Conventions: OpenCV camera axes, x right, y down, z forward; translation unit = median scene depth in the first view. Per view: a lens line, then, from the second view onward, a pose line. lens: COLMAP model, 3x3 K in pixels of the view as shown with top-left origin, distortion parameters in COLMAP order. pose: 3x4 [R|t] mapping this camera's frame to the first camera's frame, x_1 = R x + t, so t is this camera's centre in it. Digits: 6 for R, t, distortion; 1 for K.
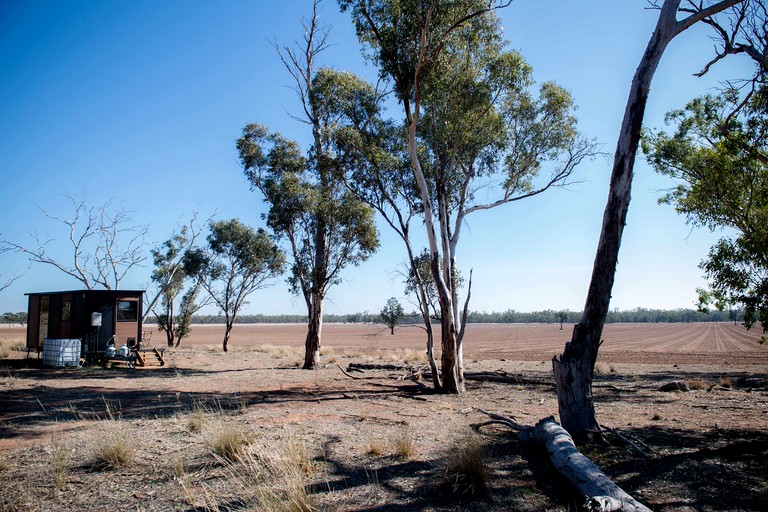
lens RADIAL K [[538.0, 0, 396.9], [0, 538.0, 253.5], [0, 0, 1]] dist [-0.043446, -0.010254]
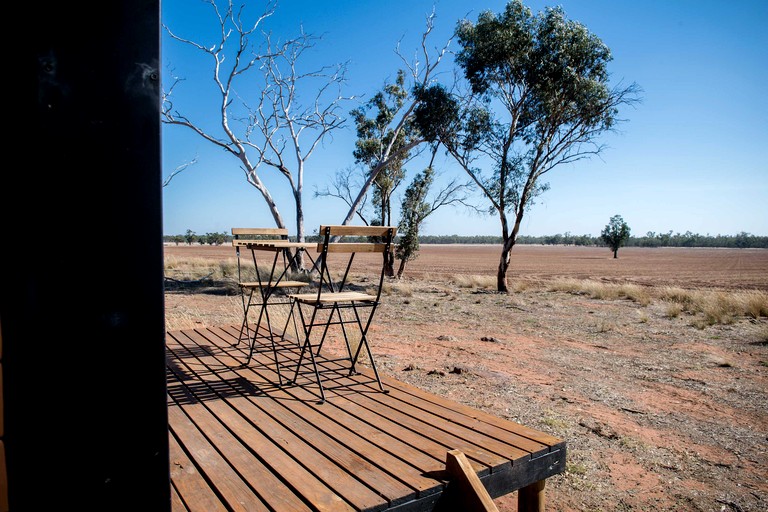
lens RADIAL K [[538.0, 0, 372.1], [0, 538.0, 267.8], [0, 0, 1]] dist [-0.043446, -0.010254]
pose [[0.925033, 0.028851, -0.378789, -0.216298], [0.036929, 0.985560, 0.165250, 0.067967], [0.378087, -0.166850, 0.910610, 0.452452]]
